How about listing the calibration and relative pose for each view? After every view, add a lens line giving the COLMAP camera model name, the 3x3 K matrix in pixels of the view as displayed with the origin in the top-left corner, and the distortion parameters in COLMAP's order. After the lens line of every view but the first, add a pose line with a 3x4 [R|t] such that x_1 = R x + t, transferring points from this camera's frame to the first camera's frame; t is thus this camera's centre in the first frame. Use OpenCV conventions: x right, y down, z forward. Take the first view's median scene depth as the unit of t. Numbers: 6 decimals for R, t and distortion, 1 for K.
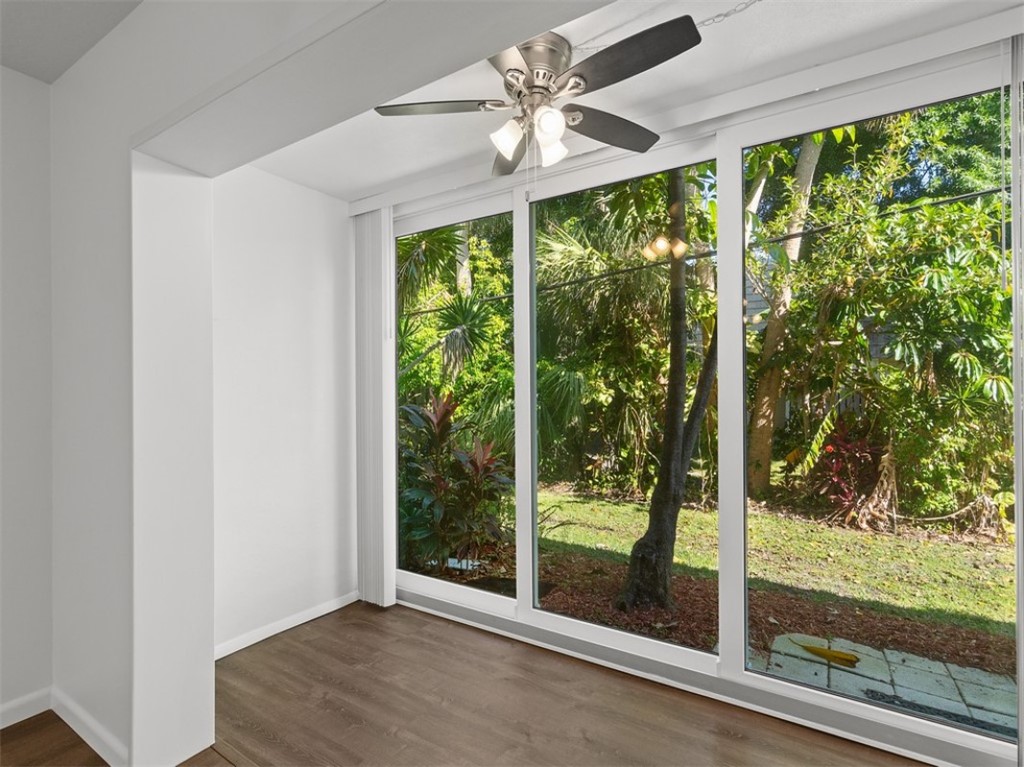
lens RADIAL K [[504.0, 0, 512.0], [0, 504.0, 383.5], [0, 0, 1]] dist [-0.002574, -0.000943]
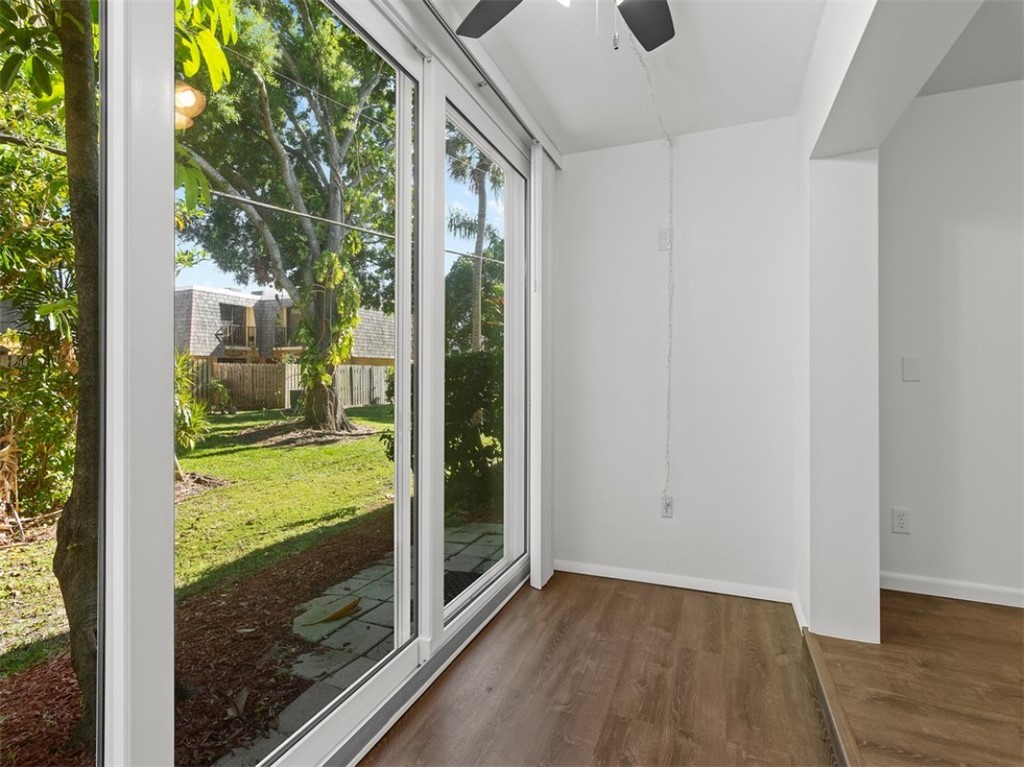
lens RADIAL K [[510.4, 0, 496.7], [0, 510.4, 371.5], [0, 0, 1]] dist [0.003277, 0.000402]
pose [[-0.158328, 0.013040, 0.987300, -0.165551], [-0.003812, 0.999897, -0.013818, 0.026494], [-0.987379, -0.005951, -0.158262, 0.326206]]
